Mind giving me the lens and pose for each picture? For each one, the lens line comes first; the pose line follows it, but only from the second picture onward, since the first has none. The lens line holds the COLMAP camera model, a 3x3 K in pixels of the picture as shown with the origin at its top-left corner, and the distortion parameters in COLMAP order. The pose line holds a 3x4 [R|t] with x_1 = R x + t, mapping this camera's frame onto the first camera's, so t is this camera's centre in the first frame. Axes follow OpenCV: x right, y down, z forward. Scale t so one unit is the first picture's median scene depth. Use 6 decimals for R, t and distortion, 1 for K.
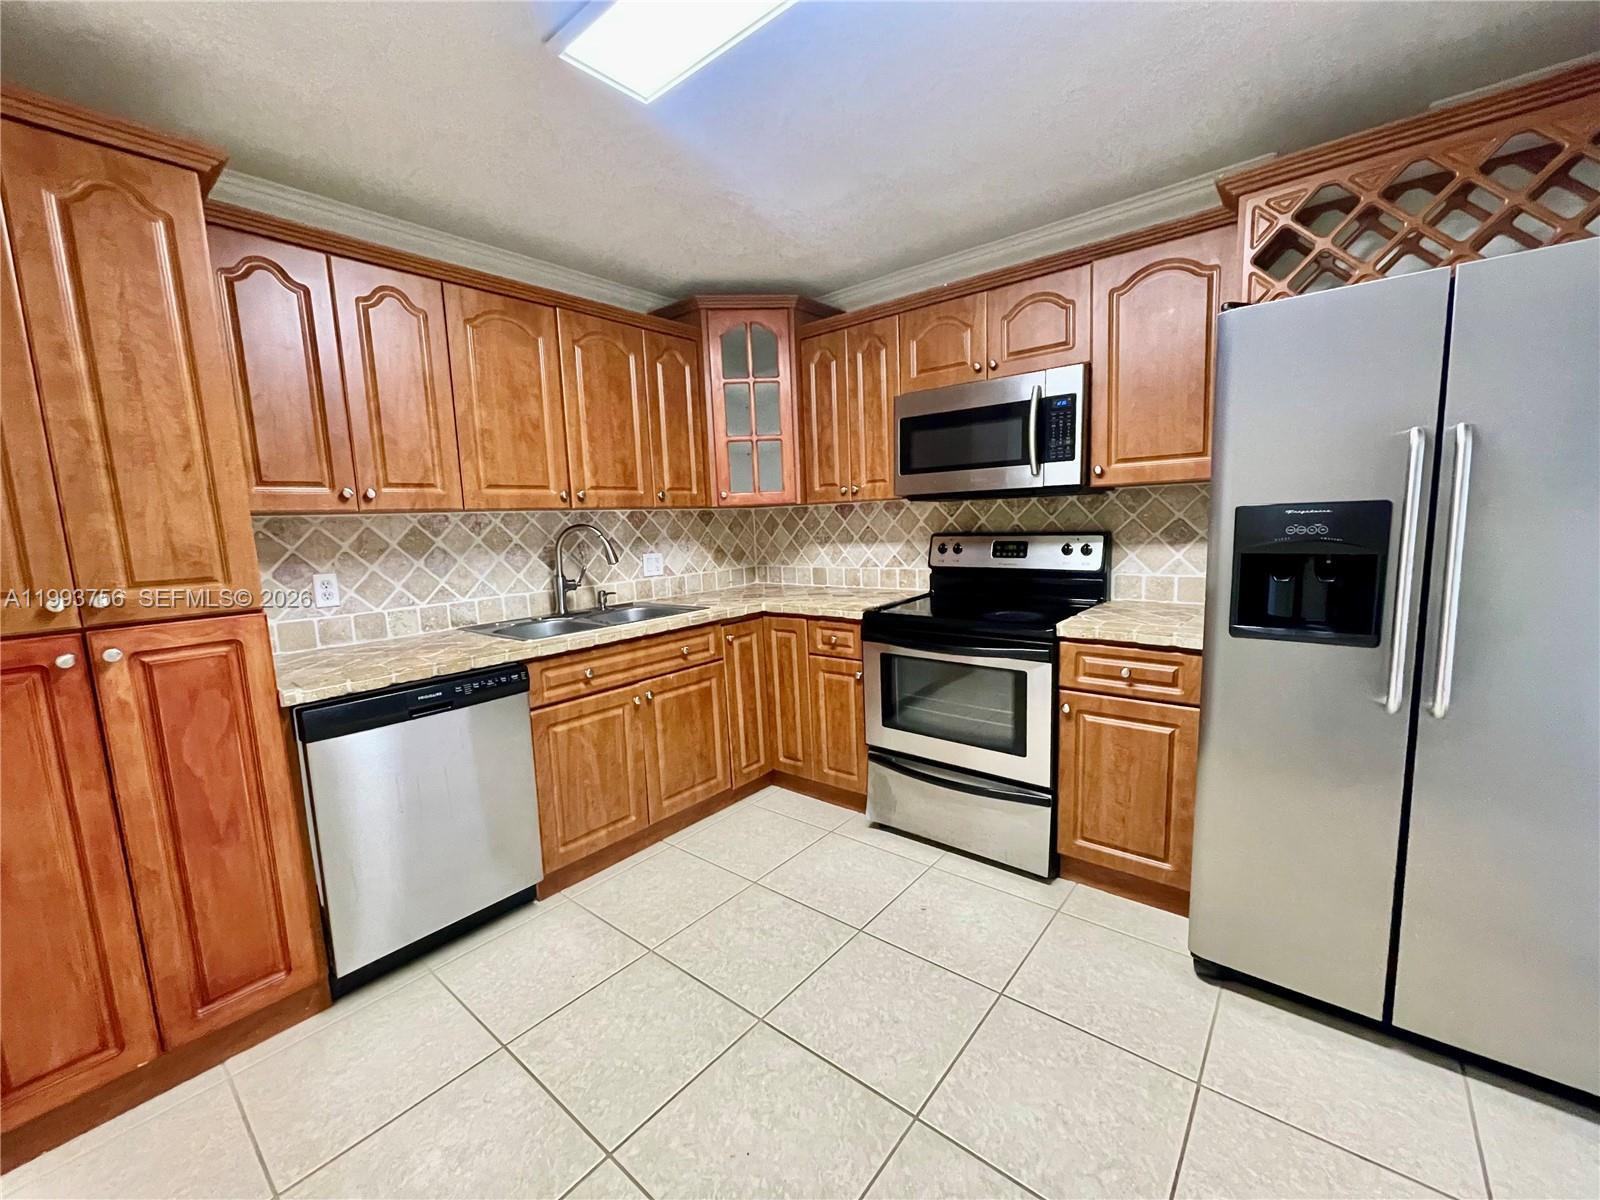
lens RADIAL K [[645.9, 0, 800.0], [0, 645.9, 605.1], [0, 0, 1]] dist [-0.001373, 0.001241]
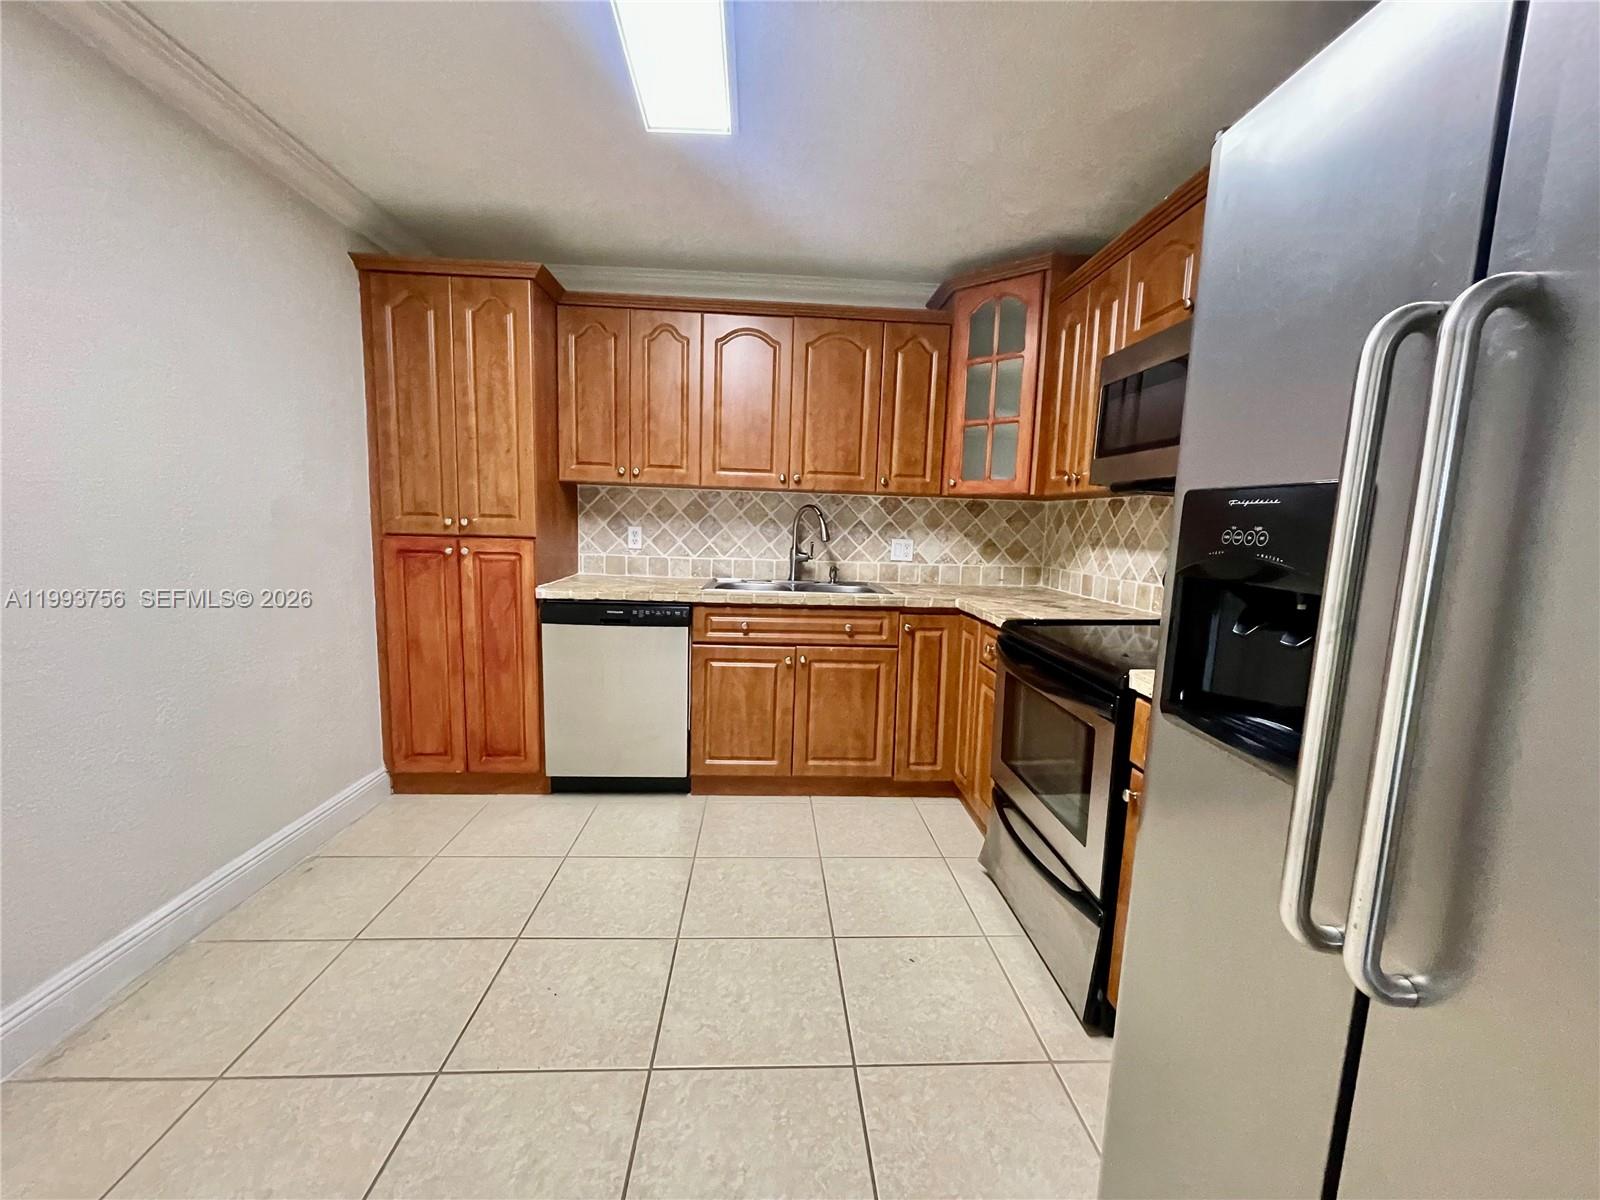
lens RADIAL K [[645.9, 0, 802.1], [0, 645.9, 604.8], [0, 0, 1]] dist [-0.001373, 0.001241]
pose [[0.676553, 0.154353, -0.720036, 0.521628], [-0.155255, 0.985706, 0.065426, -0.023648], [0.719842, 0.067525, 0.690846, 0.220446]]
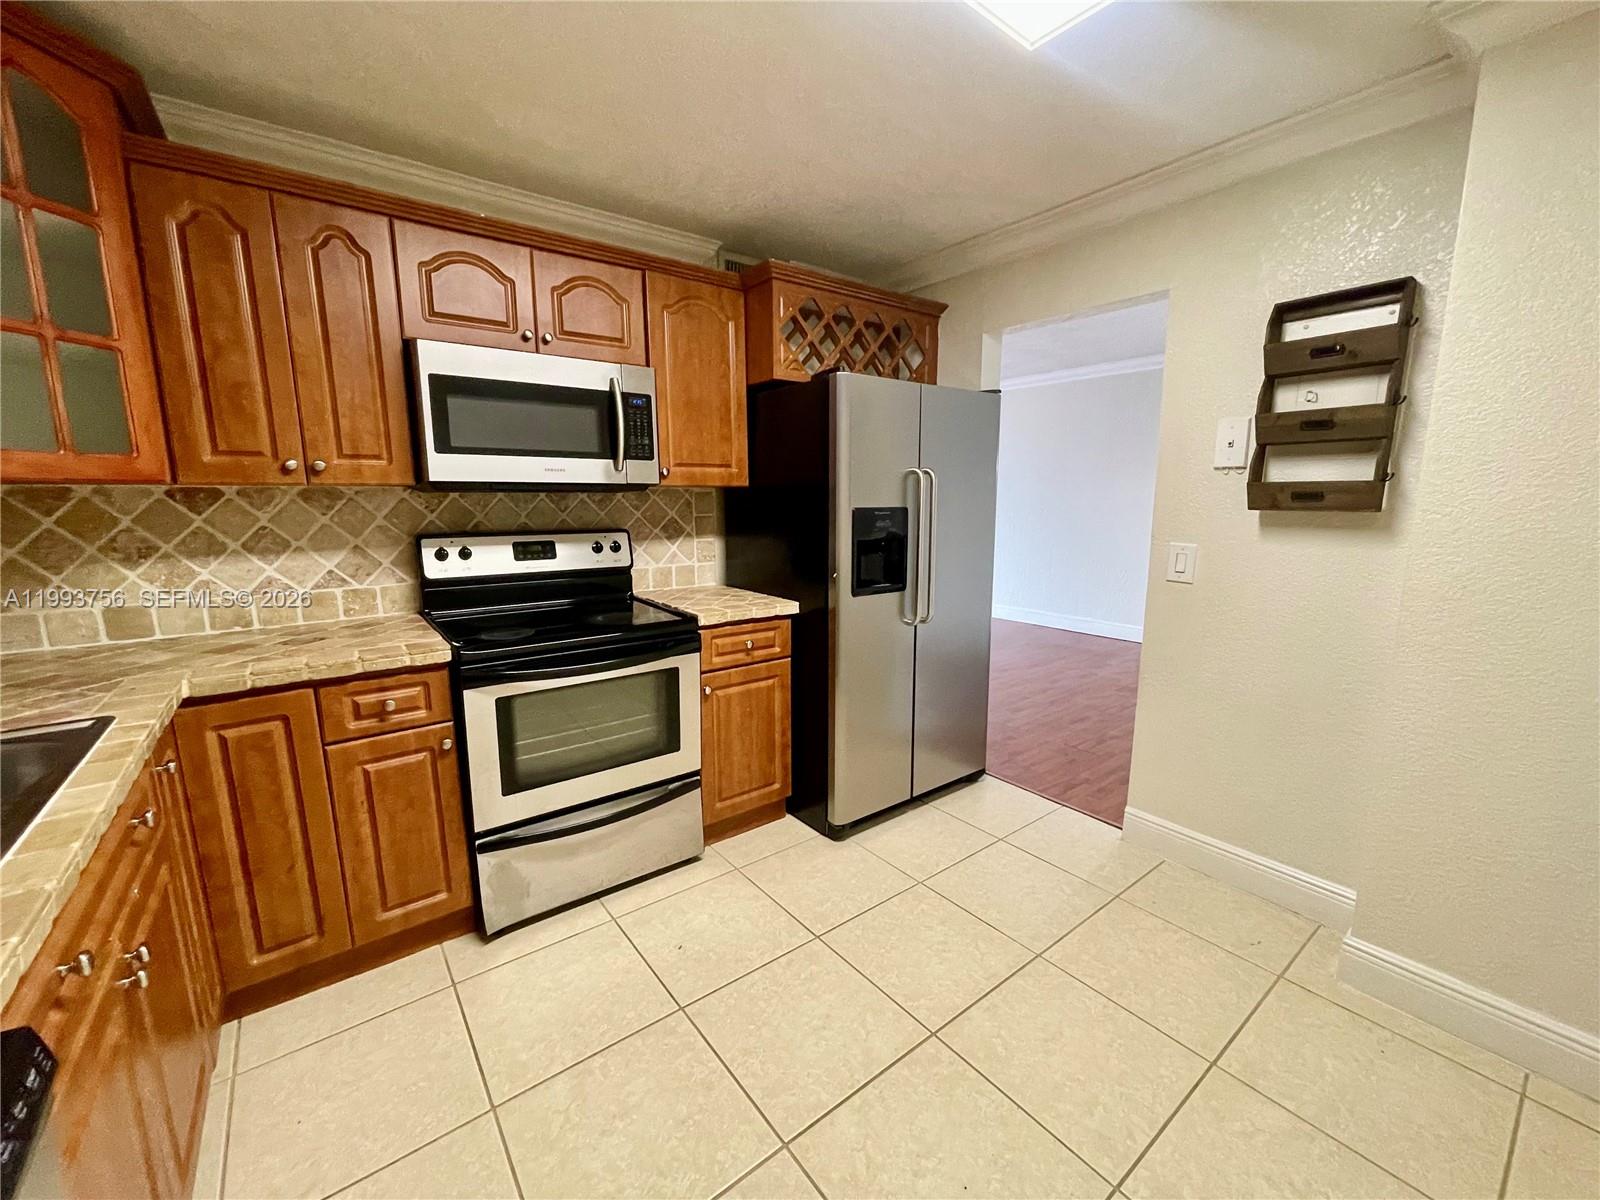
lens RADIAL K [[645.9, 0, 805.7], [0, 645.9, 602.9], [0, 0, 1]] dist [-0.001373, 0.001241]
pose [[0.220151, -0.123735, 0.967586, -0.479665], [0.125437, 0.987278, 0.097713, -0.058567], [-0.967367, 0.099860, 0.232871, 0.468683]]
